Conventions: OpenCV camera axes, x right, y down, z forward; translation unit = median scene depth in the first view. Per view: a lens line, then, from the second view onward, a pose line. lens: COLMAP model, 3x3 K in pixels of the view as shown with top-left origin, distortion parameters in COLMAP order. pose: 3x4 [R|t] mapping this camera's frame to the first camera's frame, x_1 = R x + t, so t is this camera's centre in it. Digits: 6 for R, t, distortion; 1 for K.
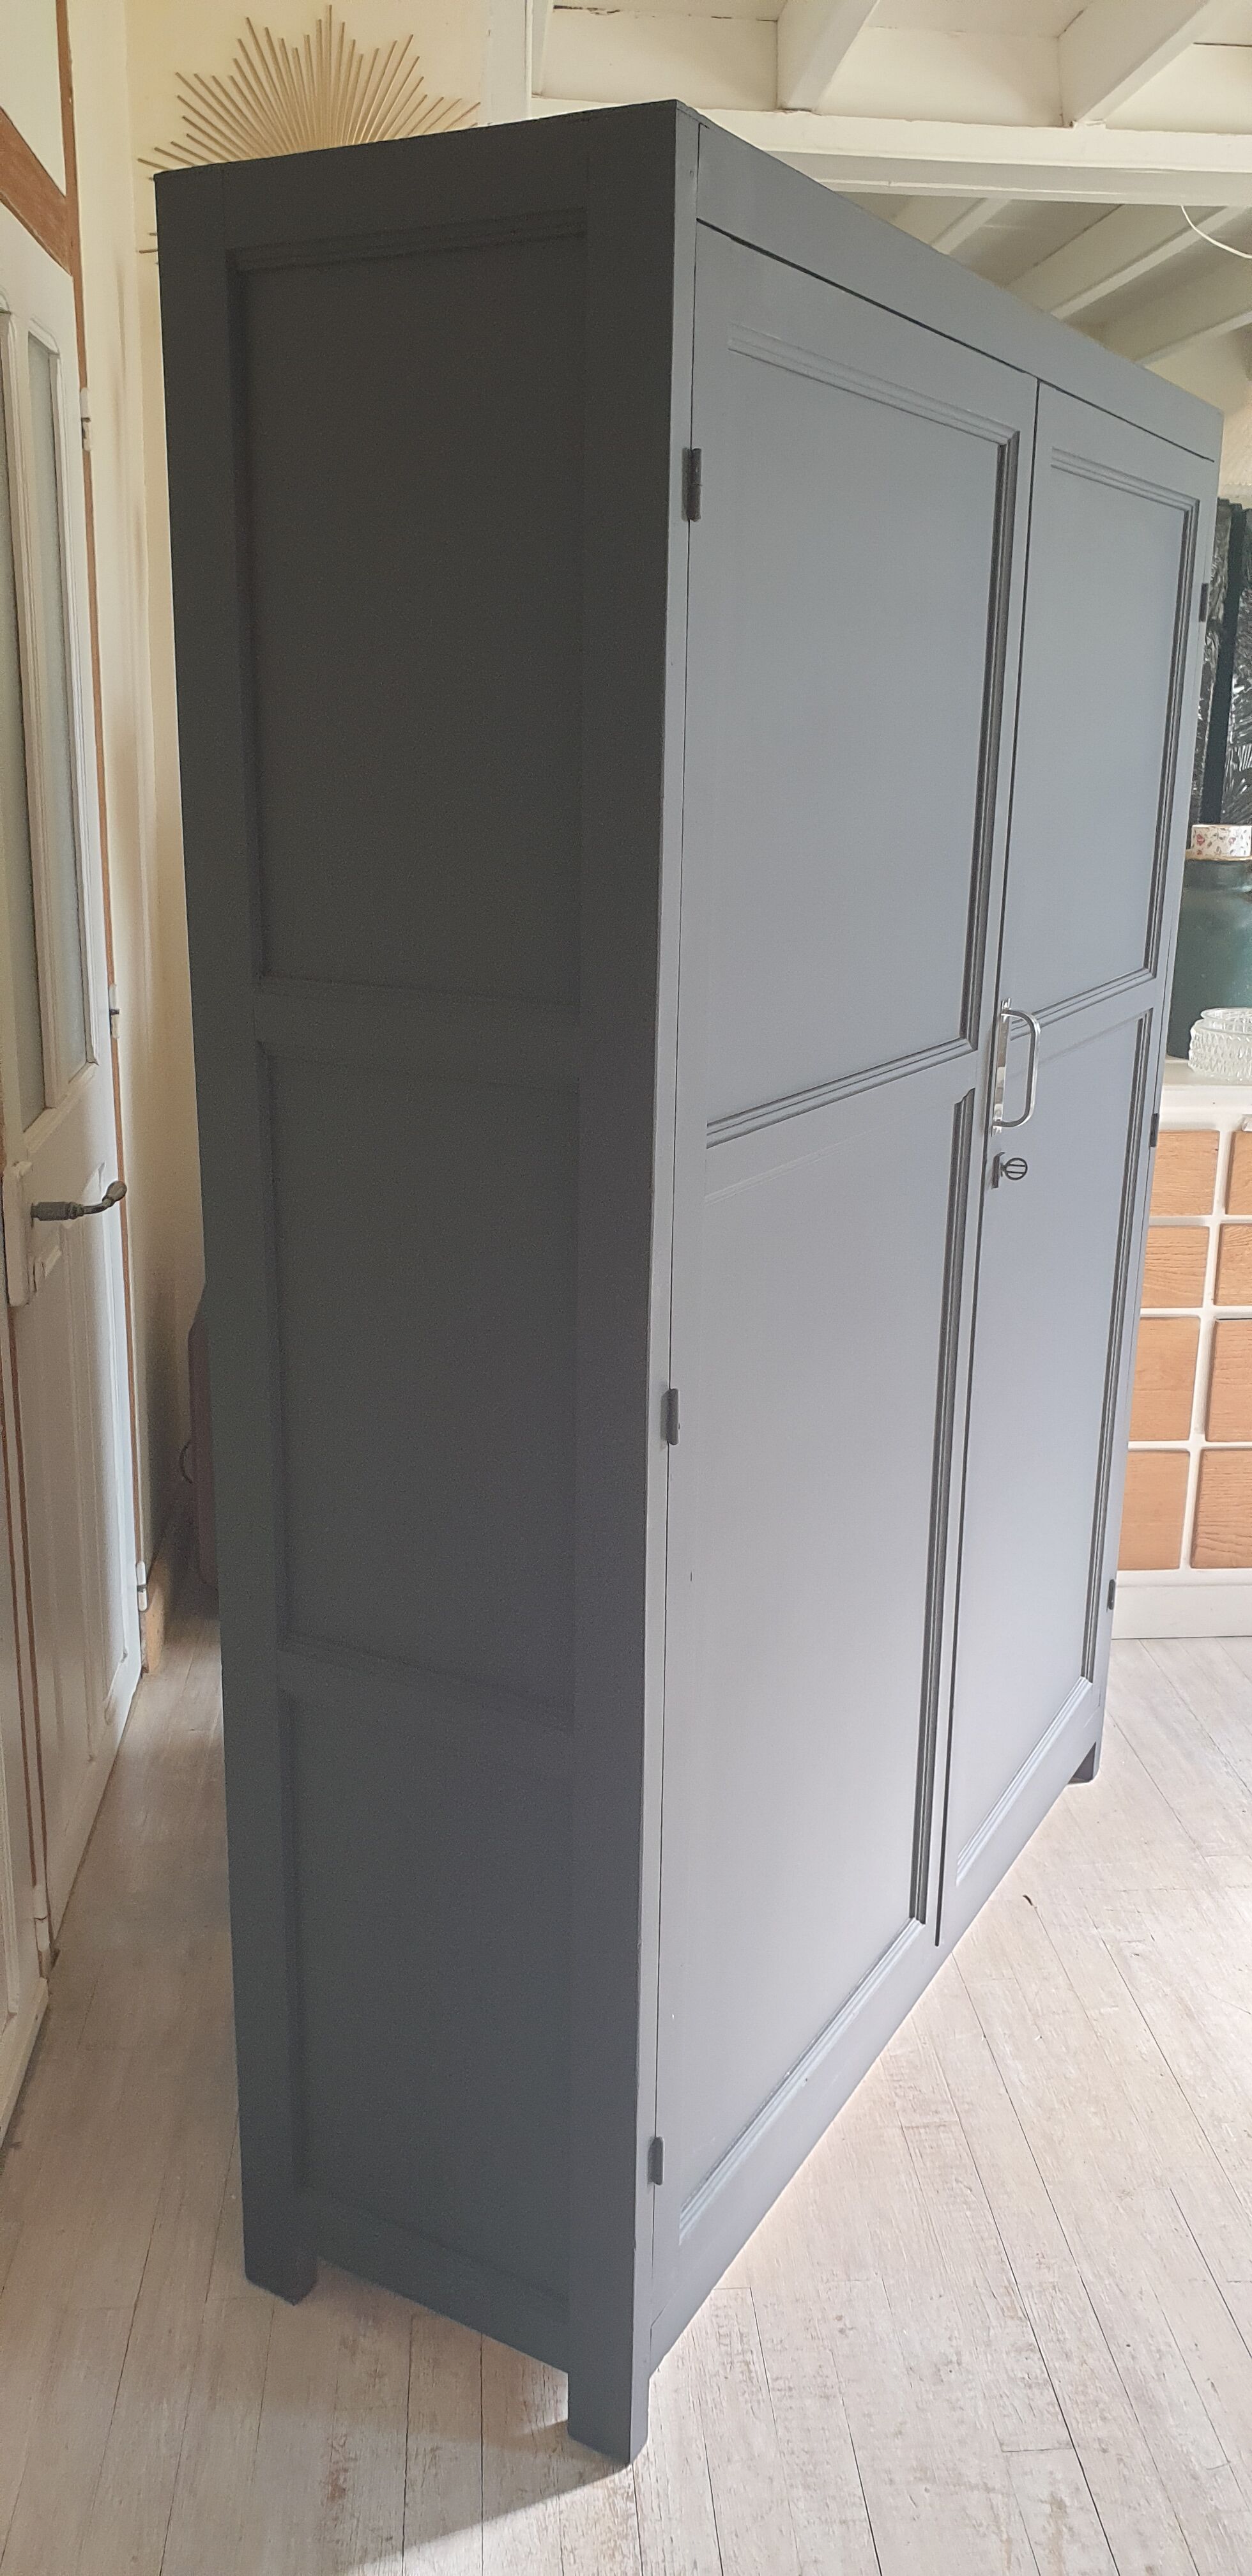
lens RADIAL K [[2014.3, 0, 609.1], [0, 2014.3, 1230.8], [0, 0, 1]] dist [0.103588, -0.057524]
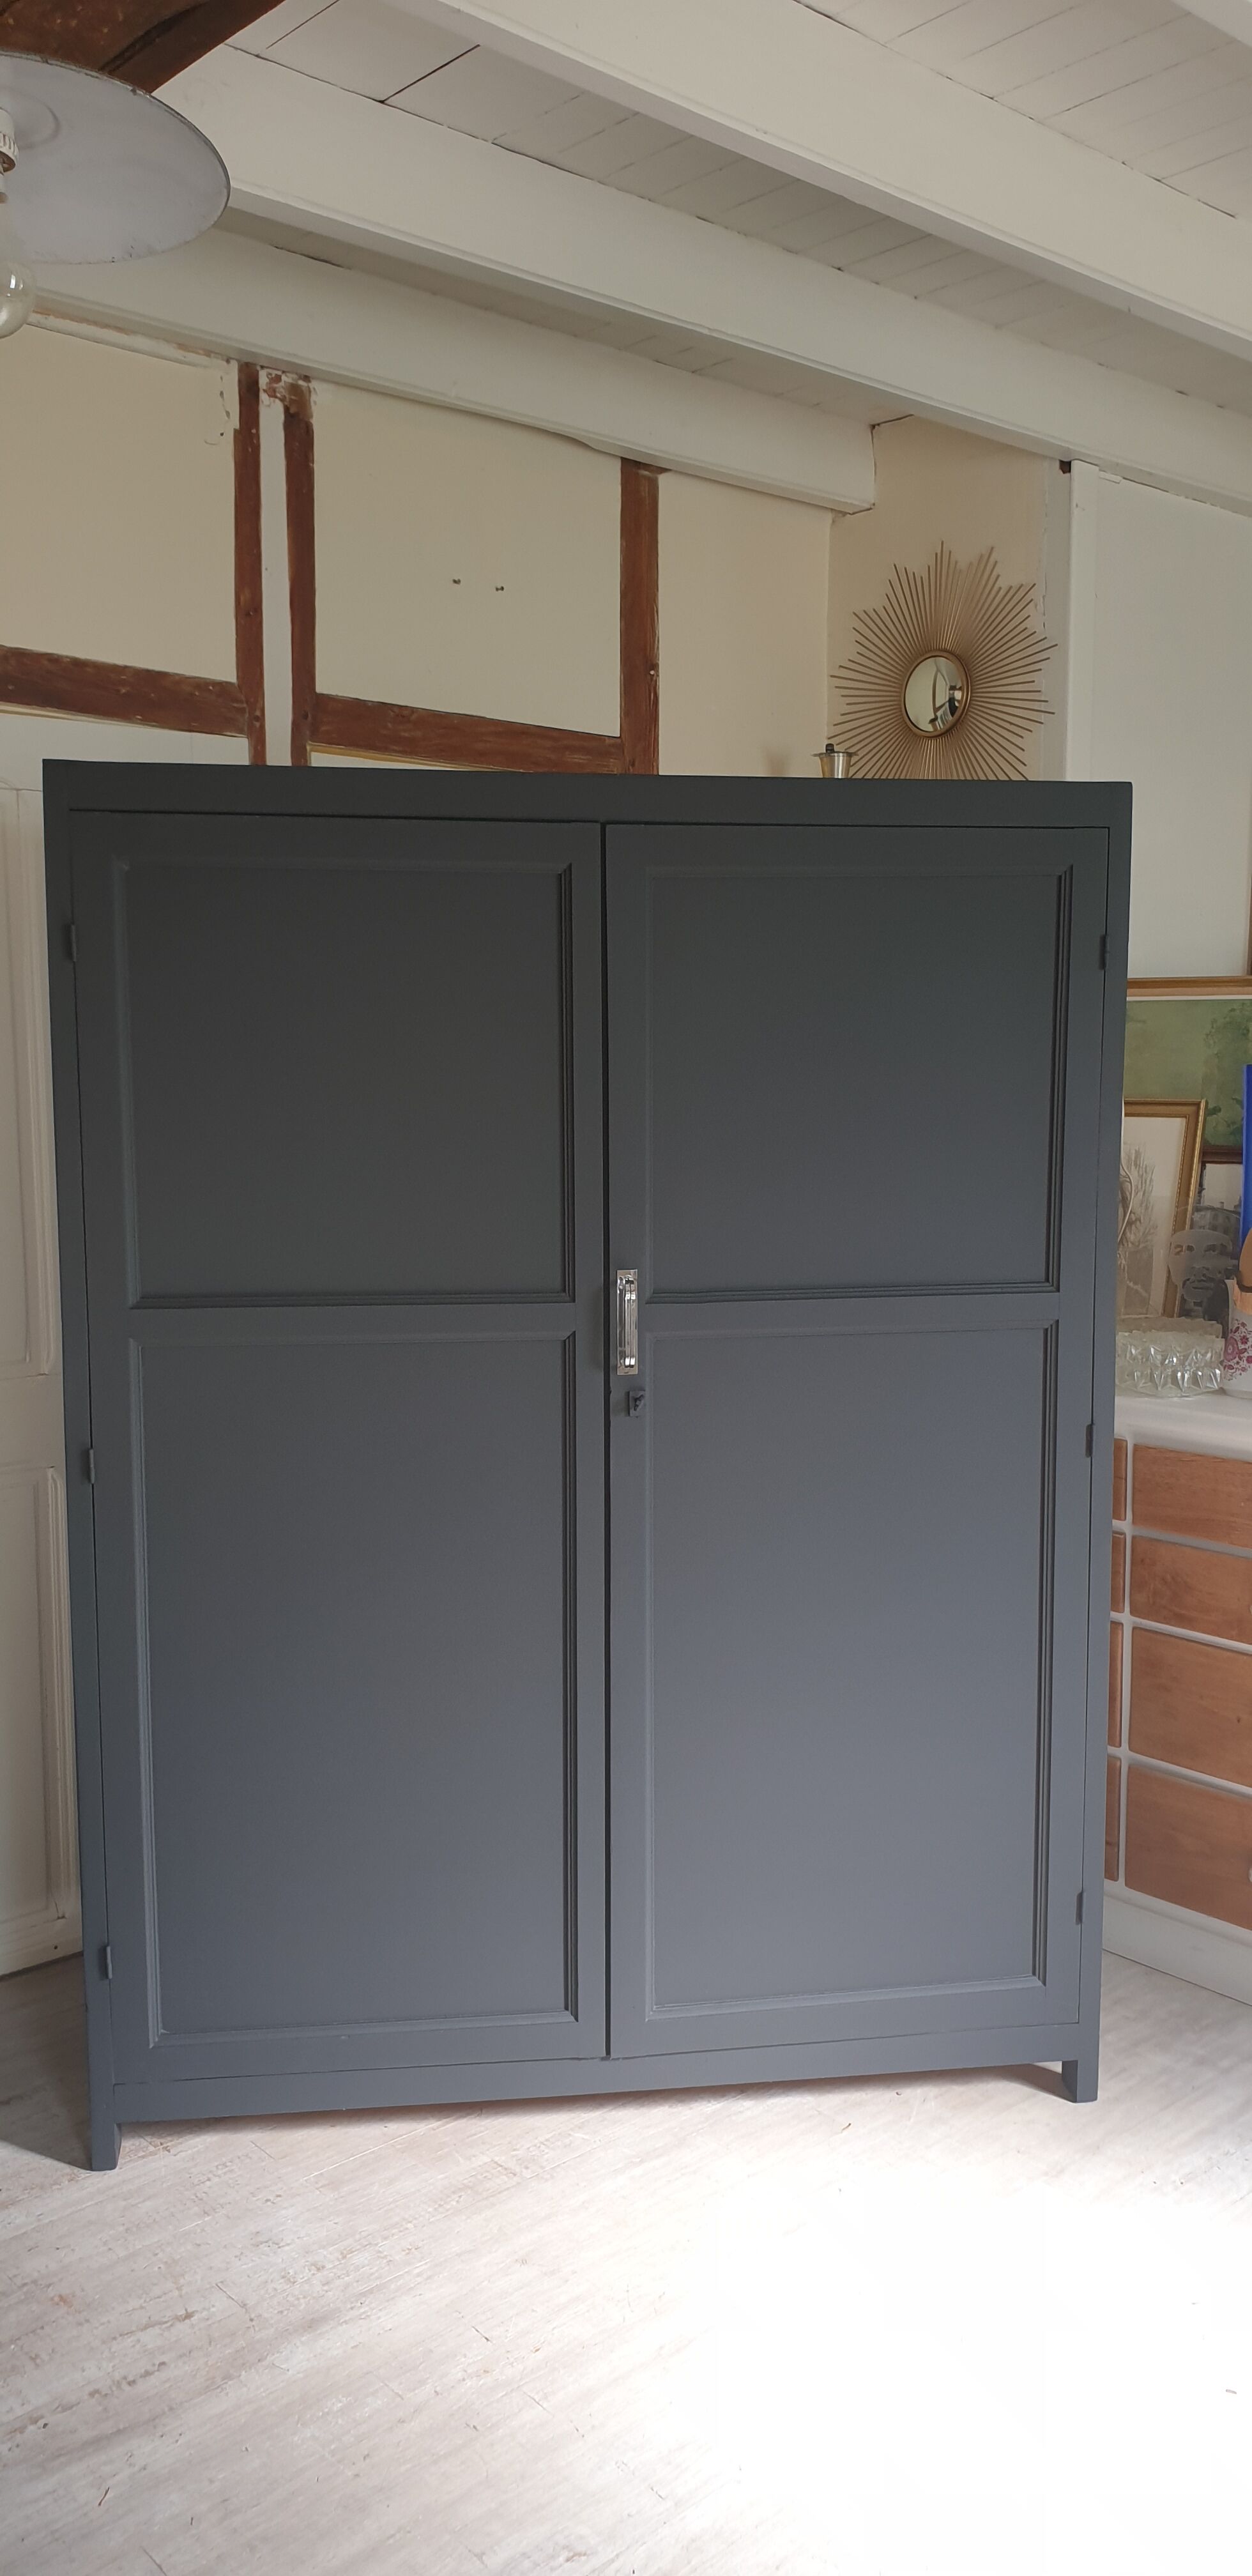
lens RADIAL K [[2014.3, 0, 609.1], [0, 2014.3, 1230.8], [0, 0, 1]] dist [0.103588, -0.057524]
pose [[0.604827, 0.057826, -0.794255, 0.793057], [-0.185668, 0.980114, -0.070029, -0.029970], [0.774411, 0.189823, 0.603535, 0.134693]]
